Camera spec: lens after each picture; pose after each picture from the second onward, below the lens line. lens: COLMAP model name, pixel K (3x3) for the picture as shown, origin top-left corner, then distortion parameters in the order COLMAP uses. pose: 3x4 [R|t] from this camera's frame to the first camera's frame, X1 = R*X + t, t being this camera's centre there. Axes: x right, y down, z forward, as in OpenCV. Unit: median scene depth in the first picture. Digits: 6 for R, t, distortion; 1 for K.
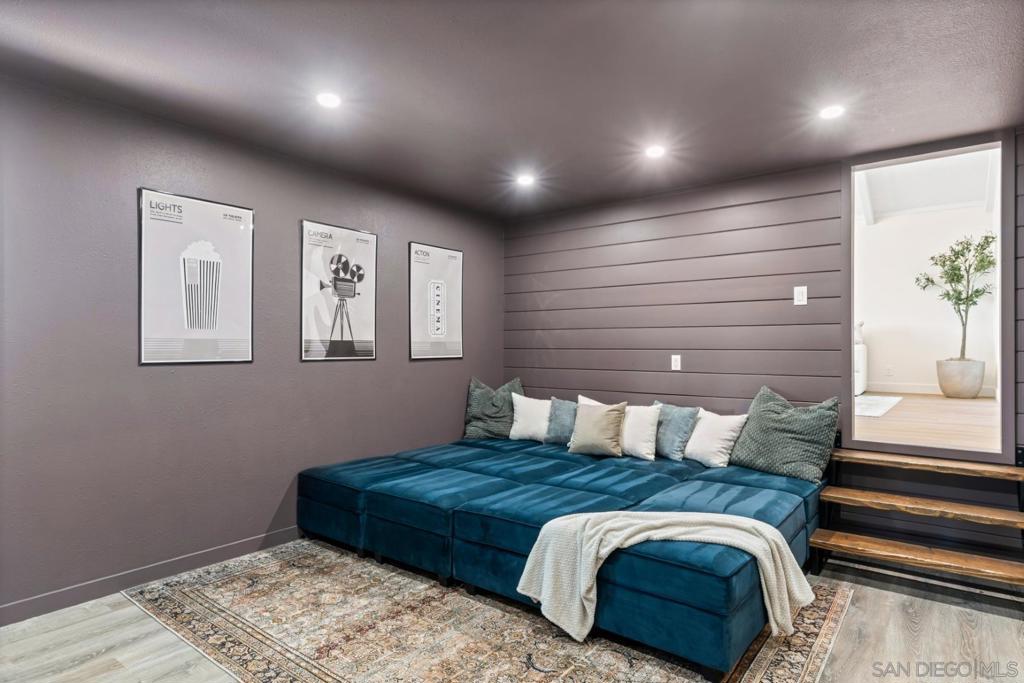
lens RADIAL K [[563.8, 0, 512.0], [0, 563.8, 341.5], [0, 0, 1]] dist [0.002134, 0.000391]
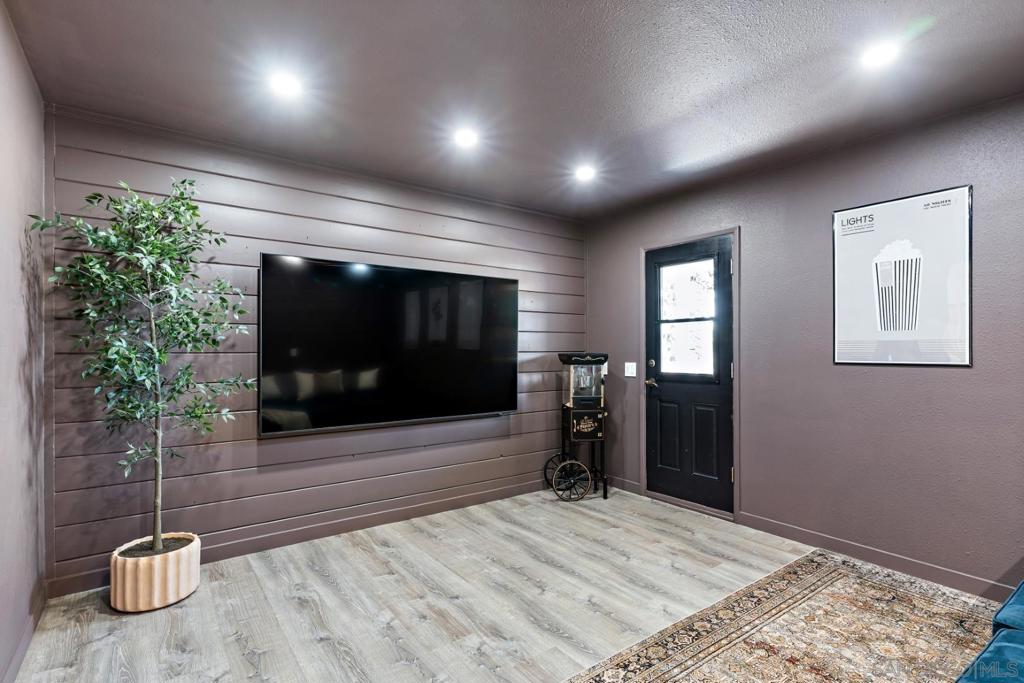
lens RADIAL K [[497.9, 0, 508.2], [0, 497.9, 345.3], [0, 0, 1]] dist [0.000284, 0.000116]
pose [[-0.282656, -0.007320, -0.959193, 0.537928], [0.008383, 0.999914, -0.010101, 0.008049], [0.959185, -0.010896, -0.282570, 0.665569]]
